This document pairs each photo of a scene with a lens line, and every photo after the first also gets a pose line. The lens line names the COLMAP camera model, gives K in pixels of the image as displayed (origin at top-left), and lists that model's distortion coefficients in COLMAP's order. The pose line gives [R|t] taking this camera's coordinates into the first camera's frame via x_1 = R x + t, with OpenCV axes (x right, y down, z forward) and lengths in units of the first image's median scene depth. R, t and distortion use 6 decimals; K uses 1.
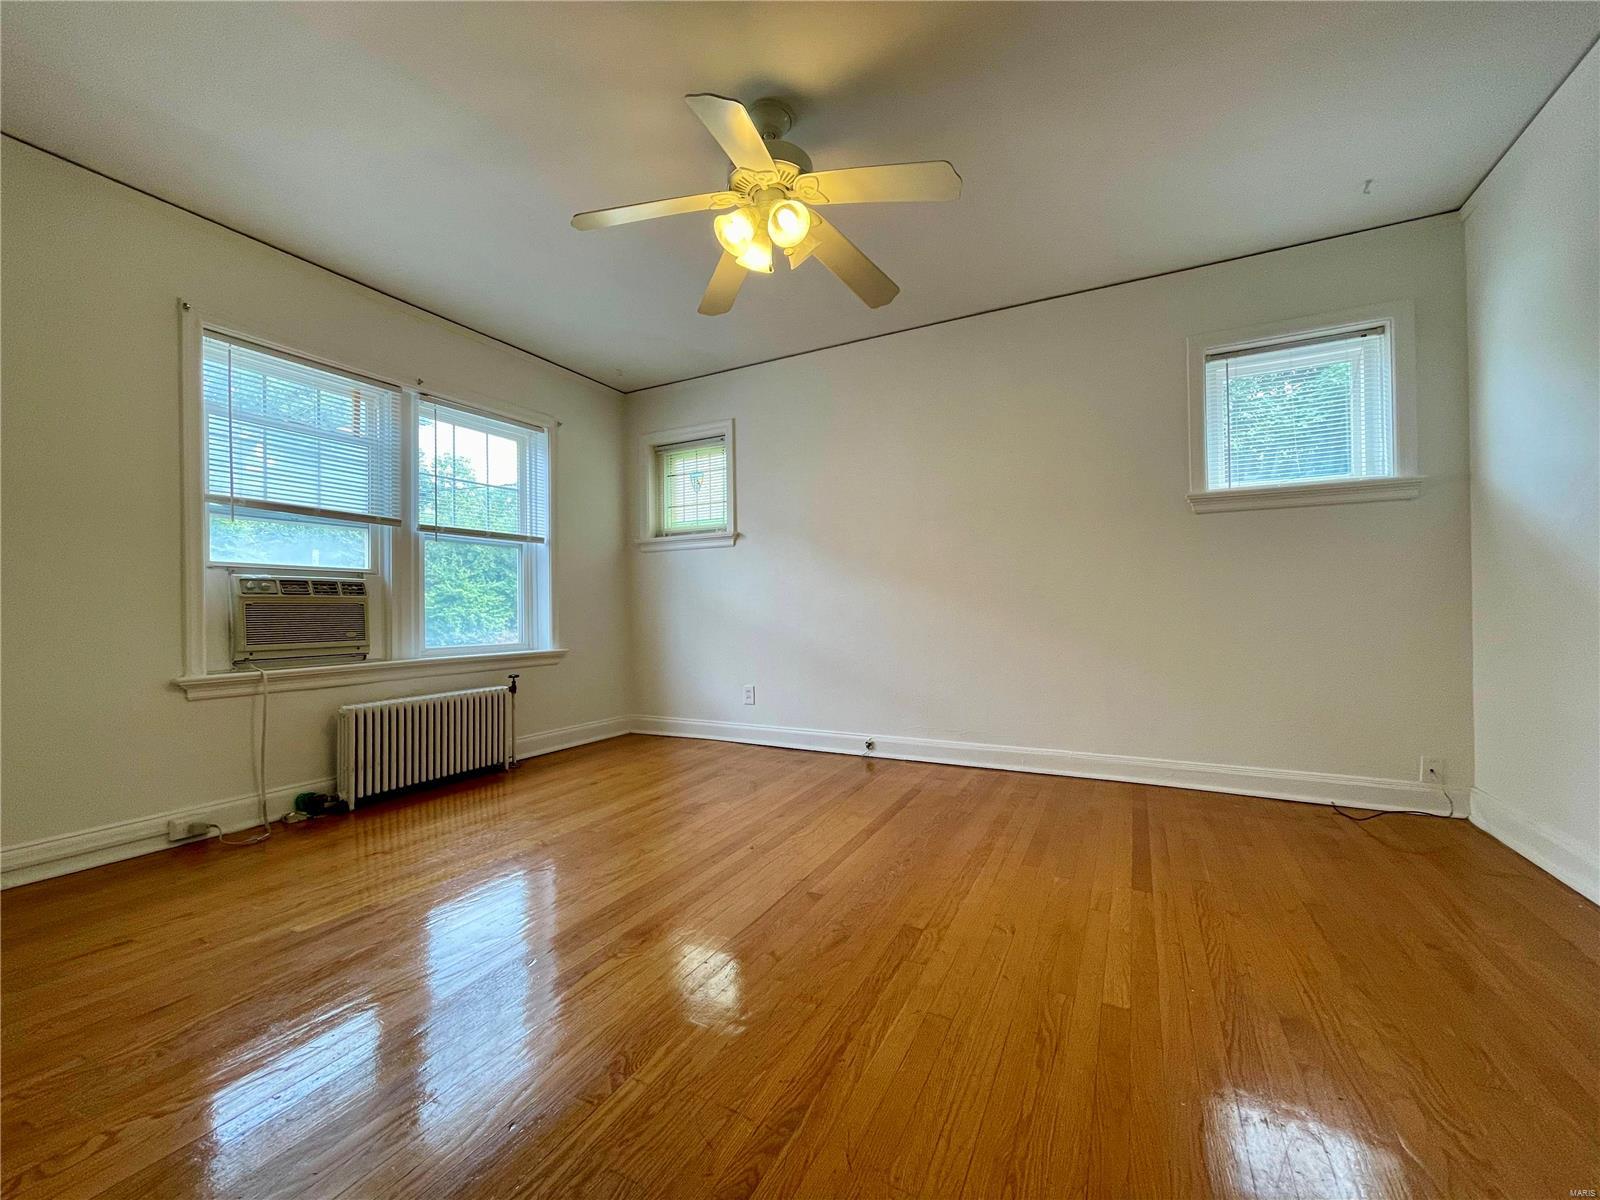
lens RADIAL K [[645.7, 0, 800.0], [0, 645.7, 600.0], [0, 0, 1]] dist [0.001467, 0.000142]
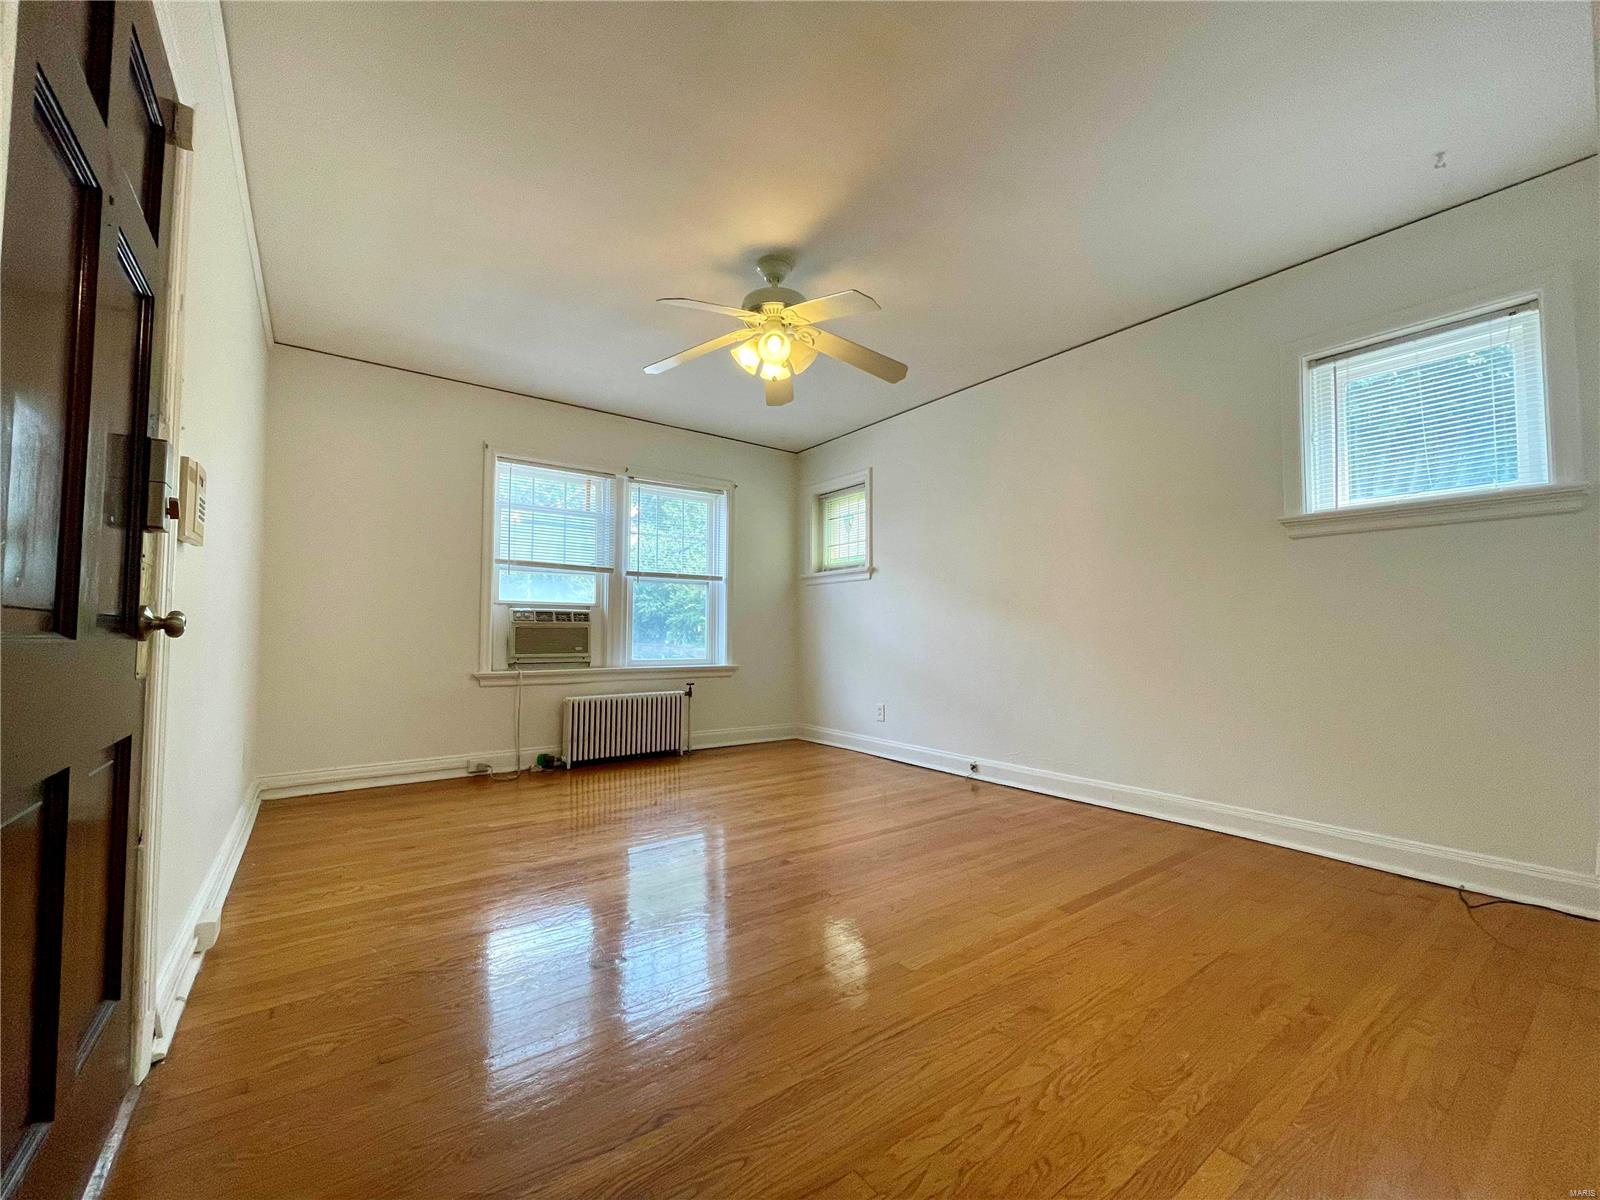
lens RADIAL K [[650.0, 0, 806.4], [0, 650.0, 596.8], [0, 0, 1]] dist [-0.000116, -0.000258]
pose [[0.902586, -0.008286, -0.430430, 0.385663], [-0.009060, 0.999228, -0.038233, -0.011520], [0.430415, 0.038408, 0.901814, -0.099347]]
